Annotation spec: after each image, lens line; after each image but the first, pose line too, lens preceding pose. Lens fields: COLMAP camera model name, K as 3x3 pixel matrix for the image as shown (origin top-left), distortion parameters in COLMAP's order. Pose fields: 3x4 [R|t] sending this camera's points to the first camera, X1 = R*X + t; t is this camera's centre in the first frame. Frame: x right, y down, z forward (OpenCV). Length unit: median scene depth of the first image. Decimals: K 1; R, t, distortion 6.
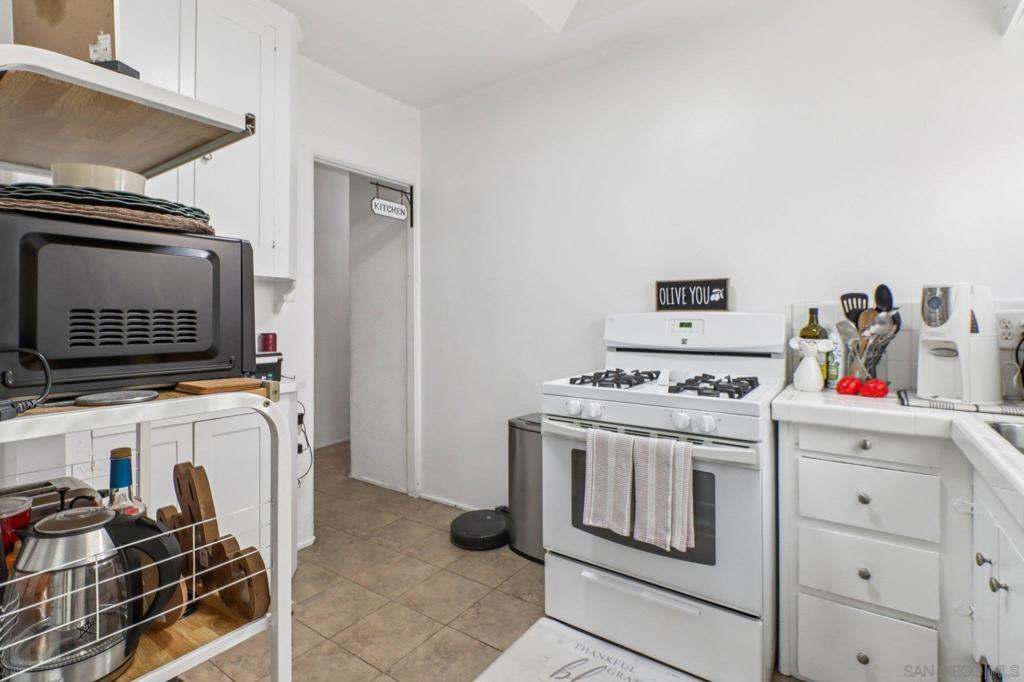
lens RADIAL K [[497.6, 0, 512.6], [0, 497.6, 312.6], [0, 0, 1]] dist [0.002101, -0.000164]
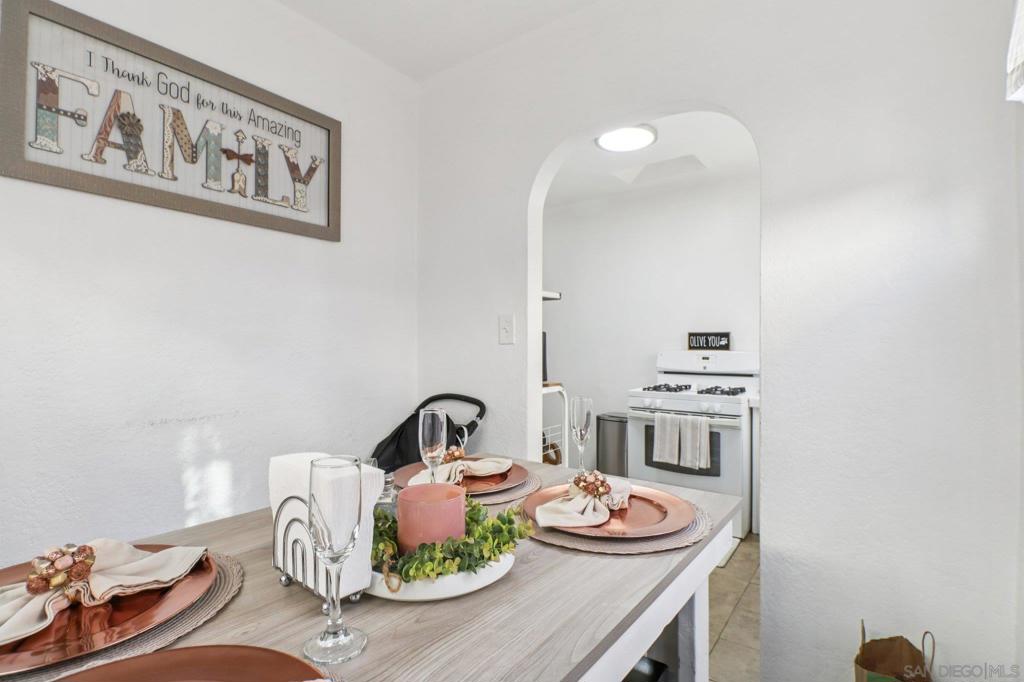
lens RADIAL K [[508.6, 0, 512.0], [0, 508.6, 341.0], [0, 0, 1]] dist [-0.002843, -0.000296]
pose [[0.999707, 0.000047, -0.024202, -0.342202], [0.000149, 0.999967, 0.008115, -0.060222], [0.024202, -0.008116, 0.999674, -0.947966]]
